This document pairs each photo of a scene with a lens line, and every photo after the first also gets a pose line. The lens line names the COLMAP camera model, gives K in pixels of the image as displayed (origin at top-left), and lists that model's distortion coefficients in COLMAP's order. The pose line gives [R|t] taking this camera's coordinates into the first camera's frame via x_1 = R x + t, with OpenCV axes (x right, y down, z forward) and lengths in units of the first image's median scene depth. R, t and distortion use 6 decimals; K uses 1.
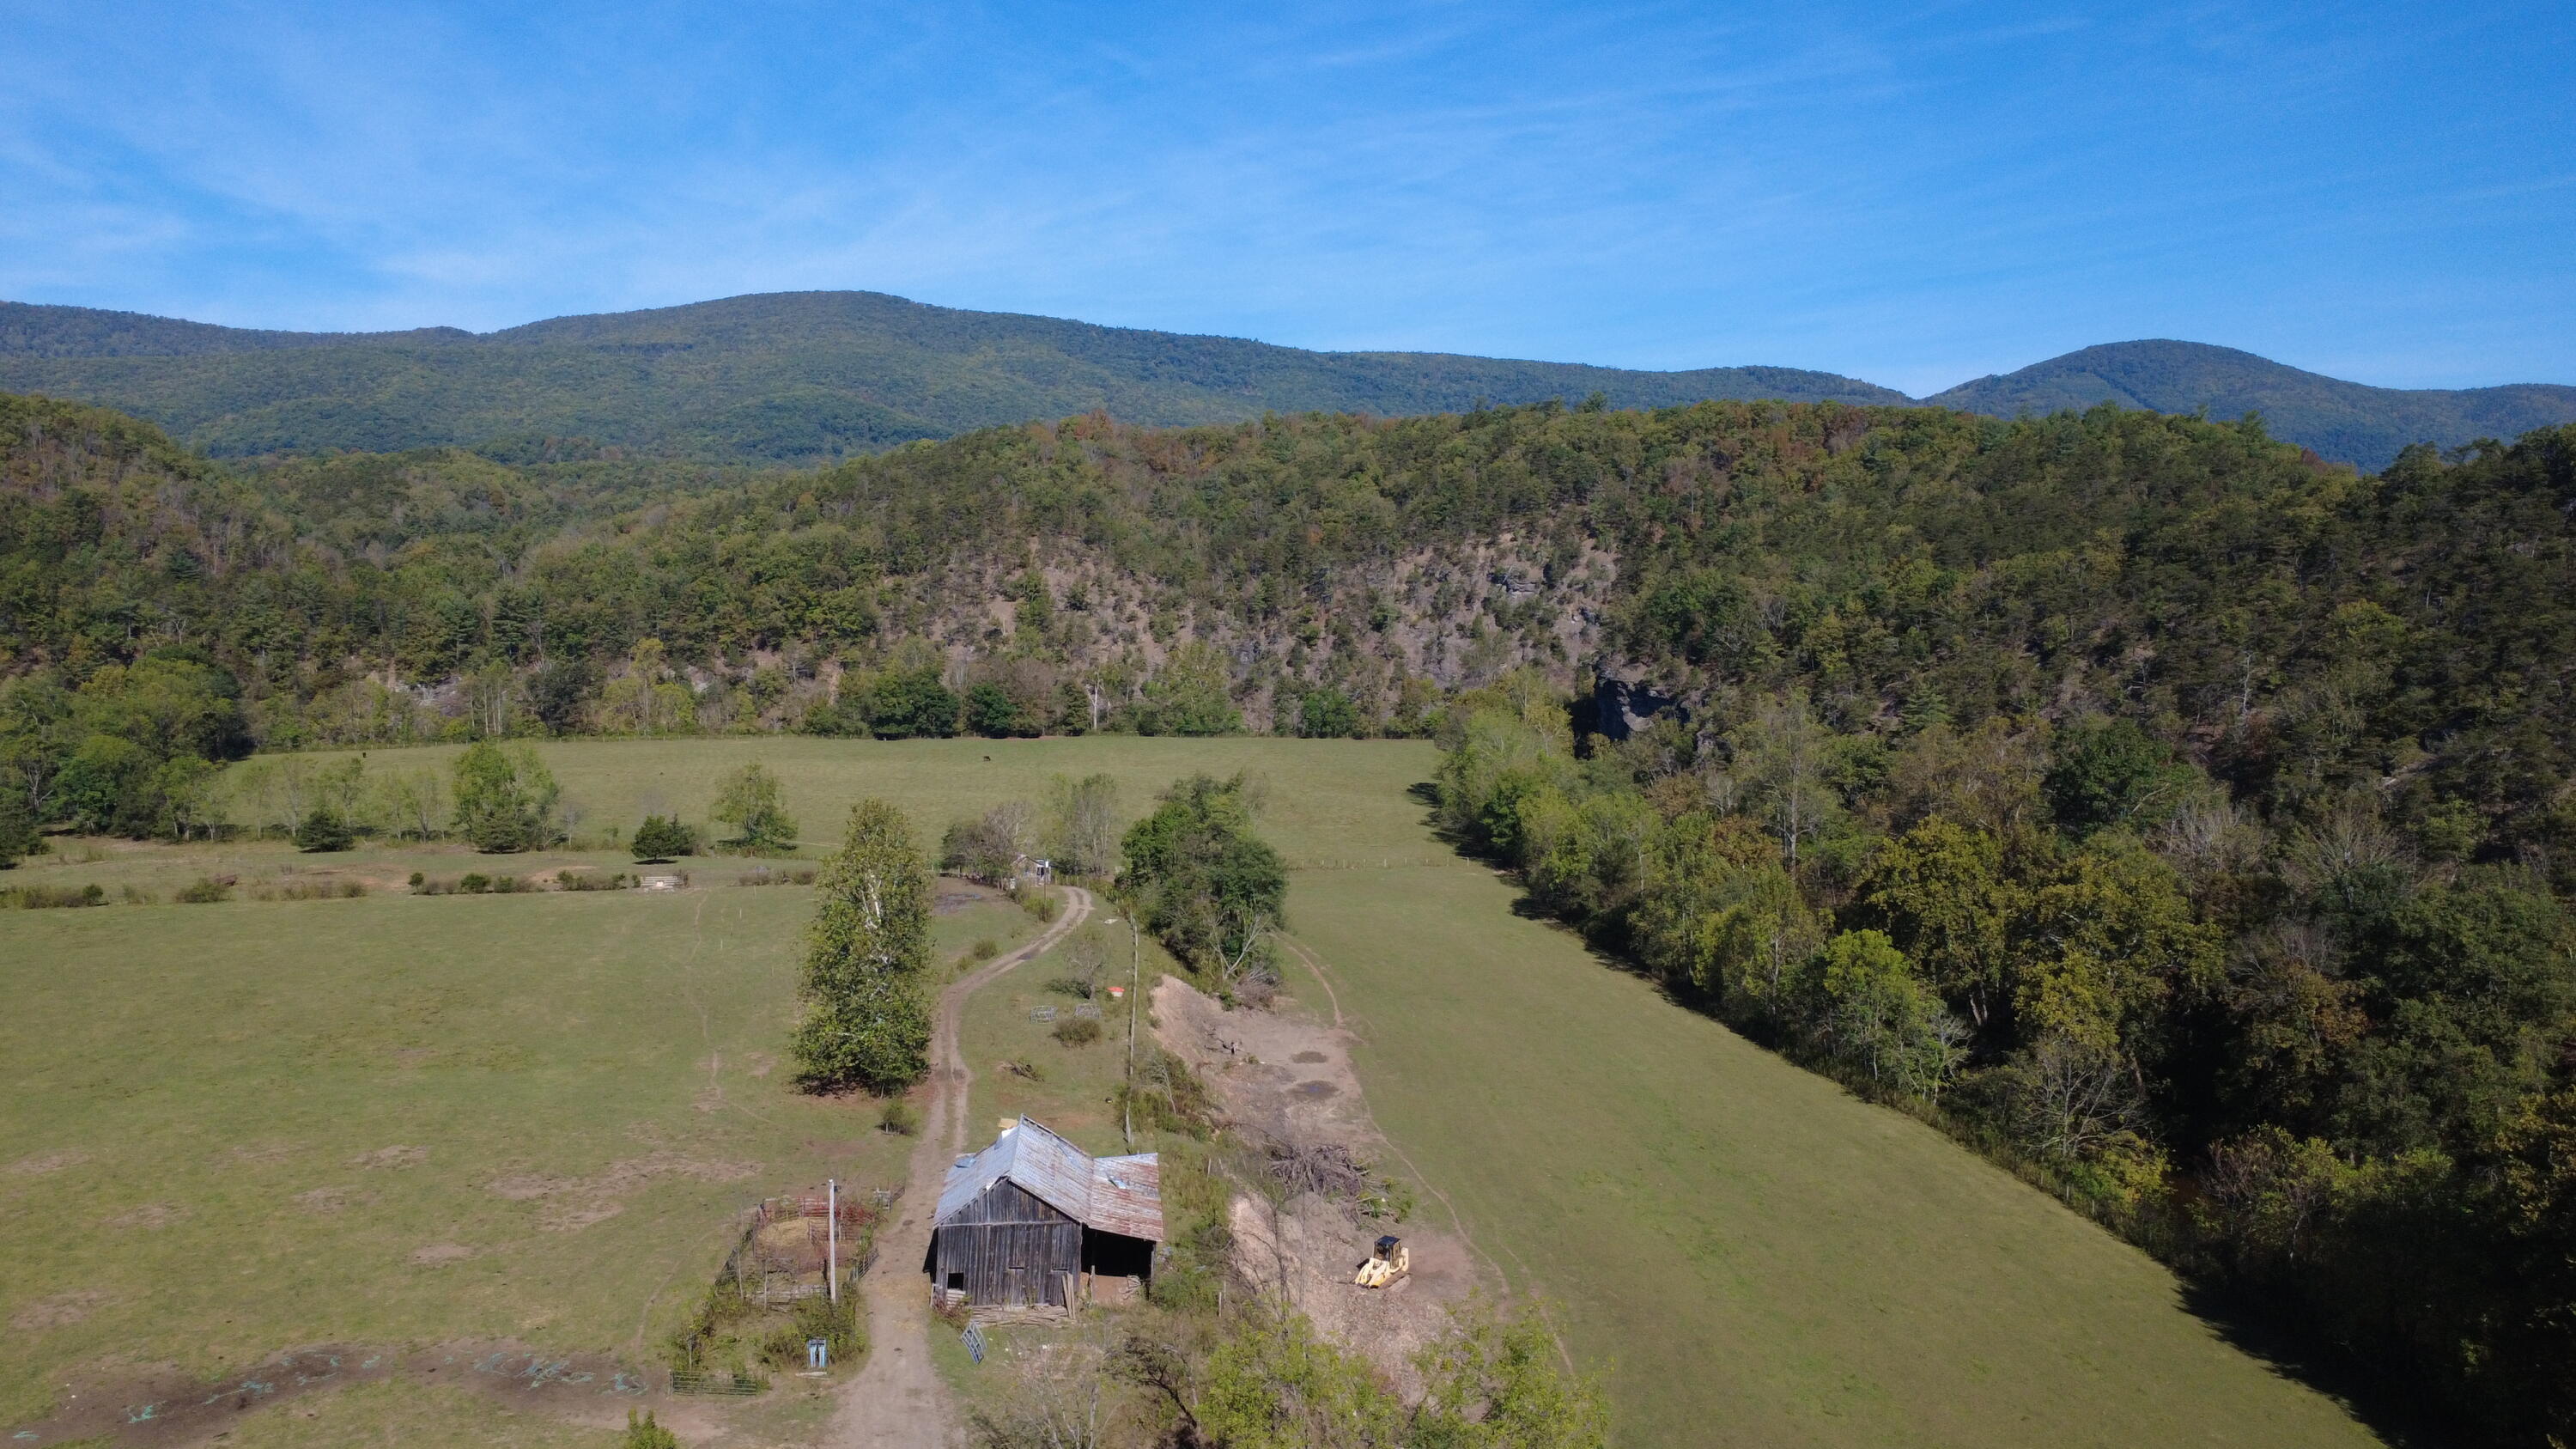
lens RADIAL K [[1887.0, 0, 1302.0], [0, 1887.0, 727.1], [0, 0, 1]] dist [0.000933, 0.000101]
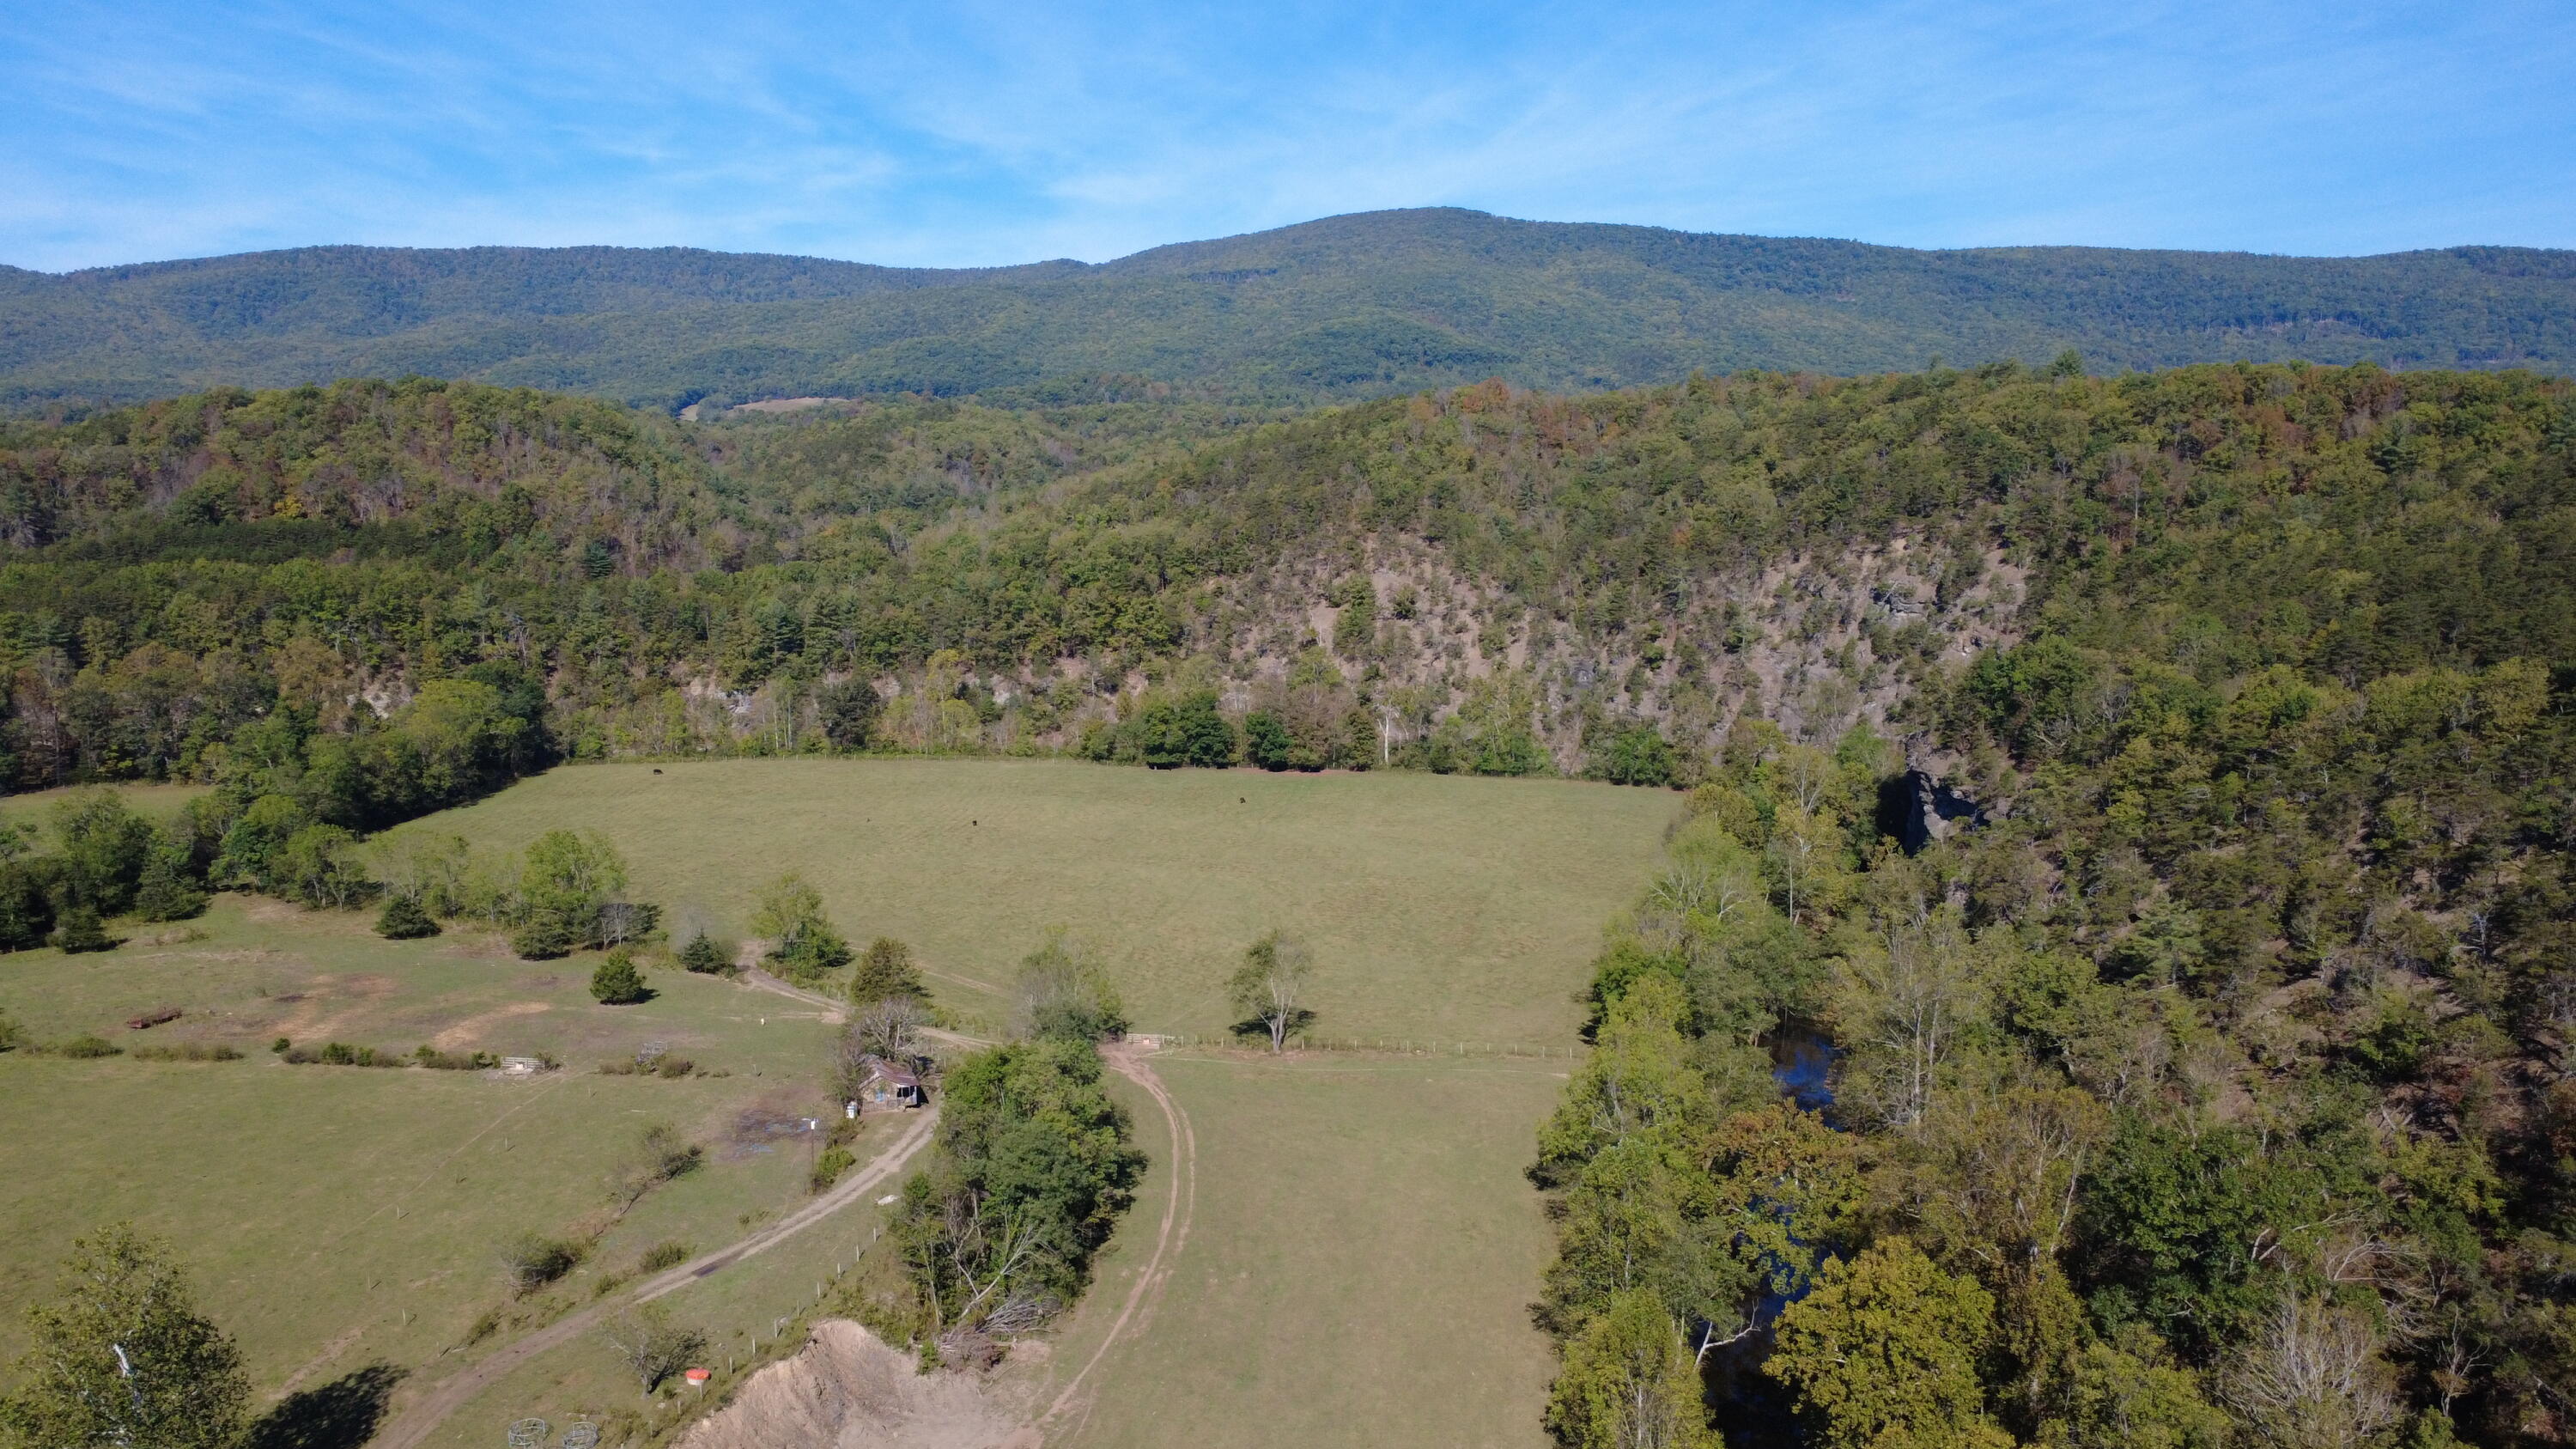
lens RADIAL K [[1887.0, 0, 1293.3], [0, 1887.0, 738.9], [0, 0, 1]] dist [0.000933, 0.000101]
pose [[0.947311, 0.042902, -0.317430, 0.134459], [-0.024913, 0.997856, 0.060516, -0.063703], [0.319345, -0.049419, 0.946349, 0.129286]]
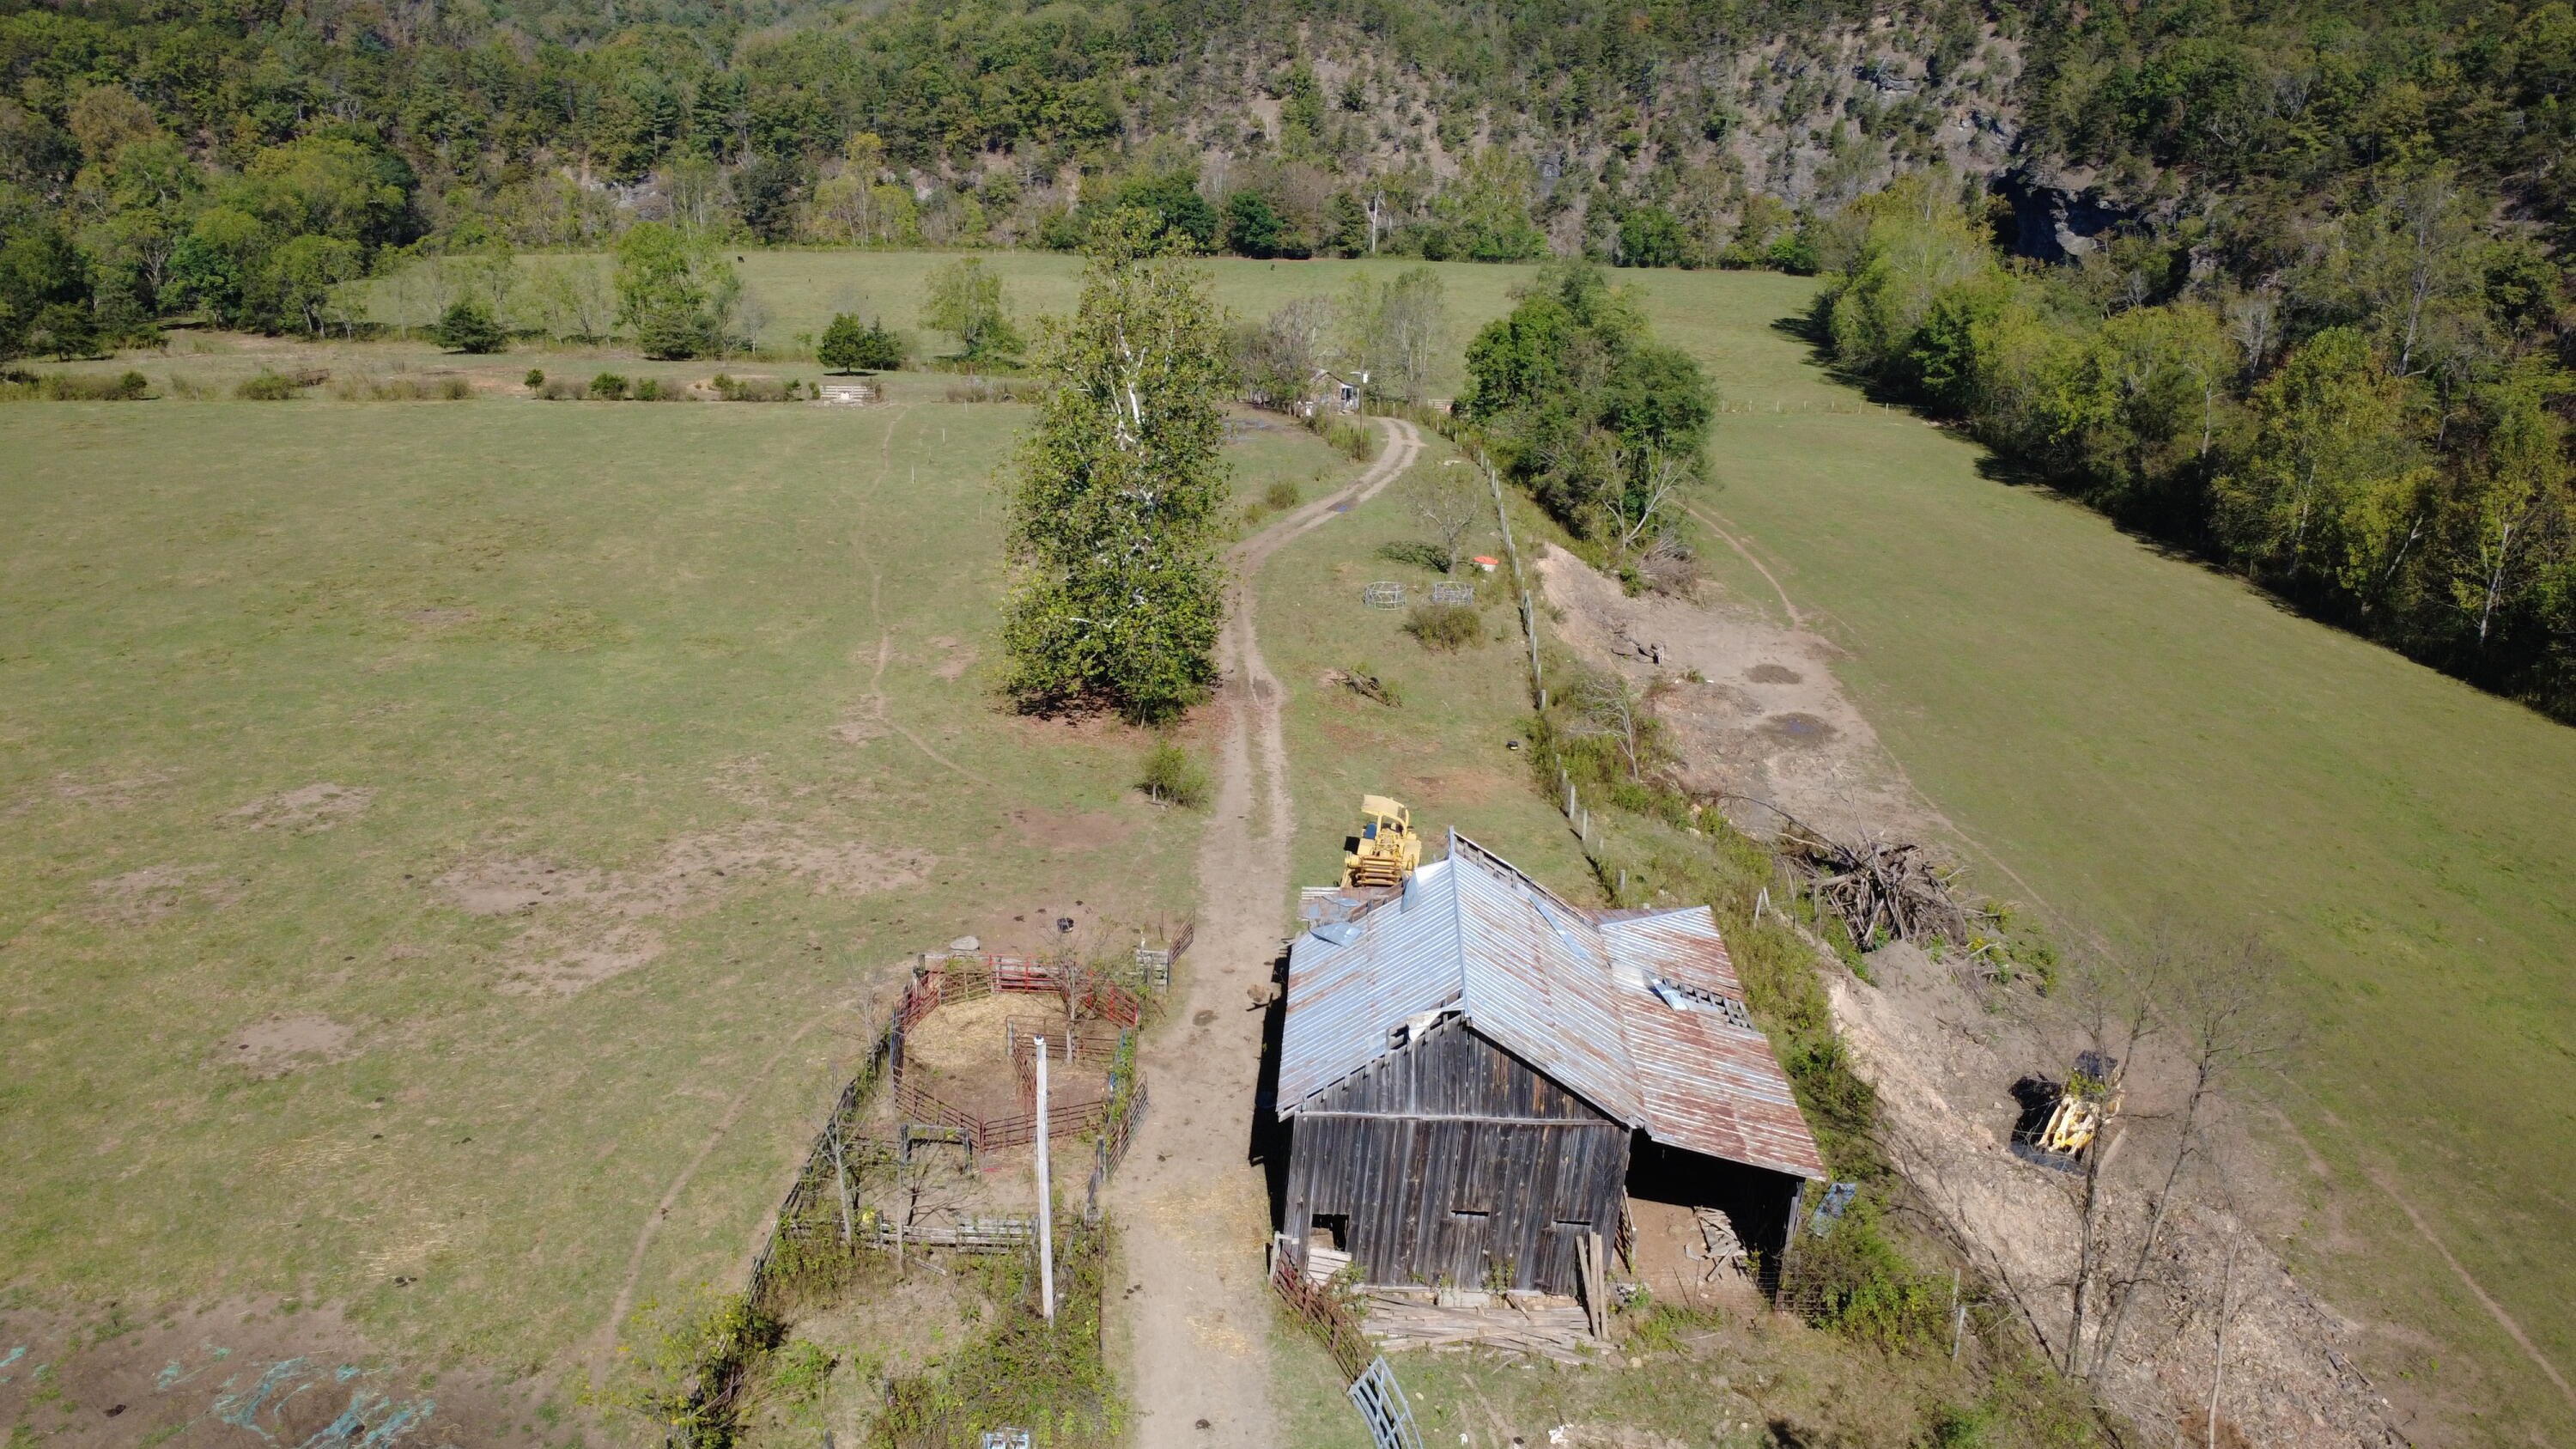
lens RADIAL K [[1887.0, 0, 1298.1], [0, 1887.0, 726.9], [0, 0, 1]] dist [0.000933, 0.000101]
pose [[0.991401, 0.050185, -0.120854, -0.029432], [-0.021573, 0.973582, 0.227315, 0.017138], [0.129069, -0.222753, 0.966293, 0.124170]]
